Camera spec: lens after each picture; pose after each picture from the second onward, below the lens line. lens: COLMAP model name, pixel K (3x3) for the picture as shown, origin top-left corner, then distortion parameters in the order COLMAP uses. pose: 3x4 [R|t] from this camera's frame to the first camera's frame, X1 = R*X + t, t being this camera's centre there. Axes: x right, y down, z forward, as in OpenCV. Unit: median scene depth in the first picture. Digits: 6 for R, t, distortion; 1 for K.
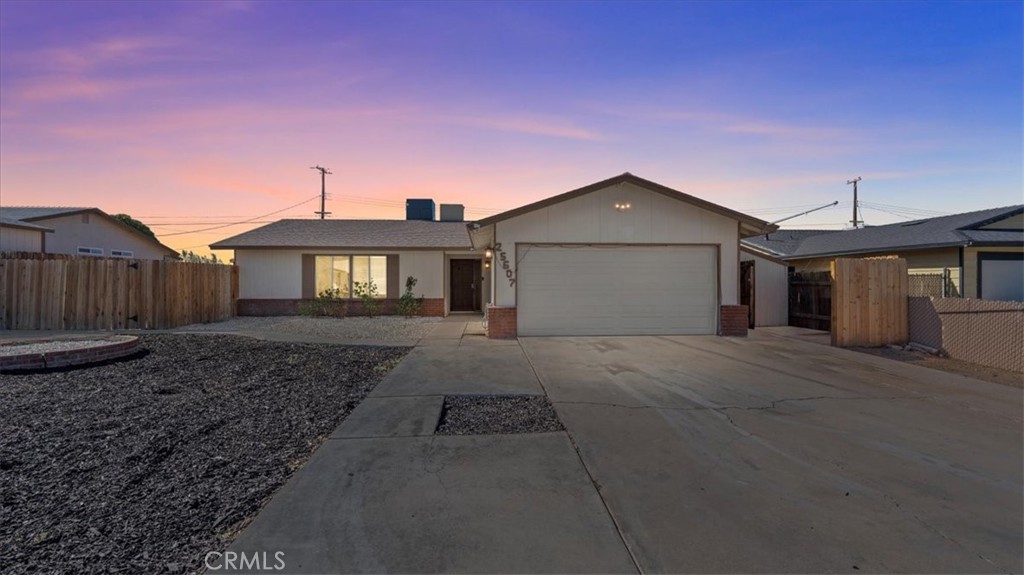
lens RADIAL K [[416.2, 0, 513.0], [0, 416.2, 276.4], [0, 0, 1]] dist [-0.000127, -0.001432]
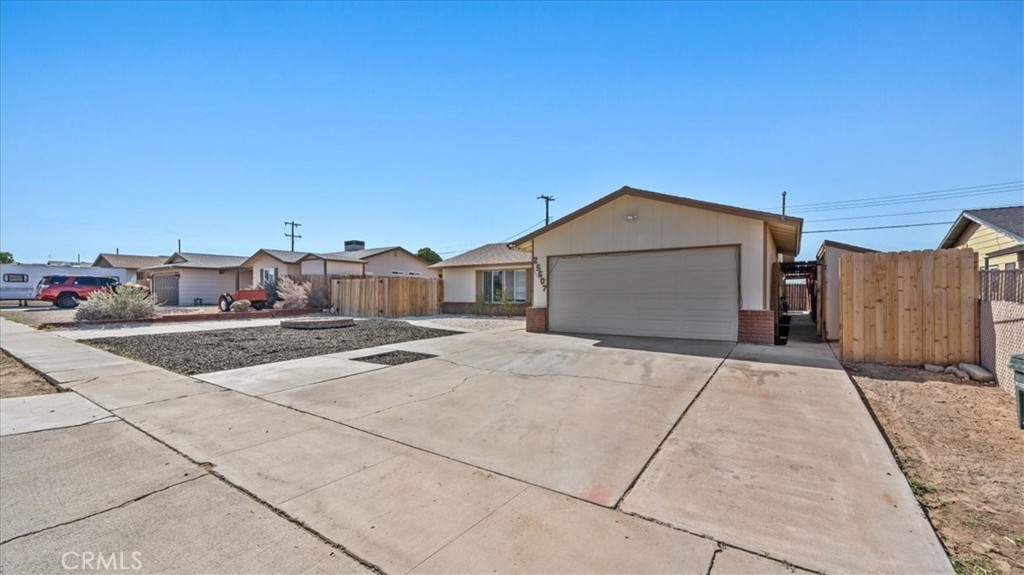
lens RADIAL K [[416.2, 0, 504.8], [0, 416.2, 288.9], [0, 0, 1]] dist [-0.000127, -0.001432]
pose [[0.779952, -0.010865, -0.625745, 0.743448], [0.013865, 0.999904, -0.000081, 0.016893], [0.625686, -0.008613, 0.780027, -0.058298]]
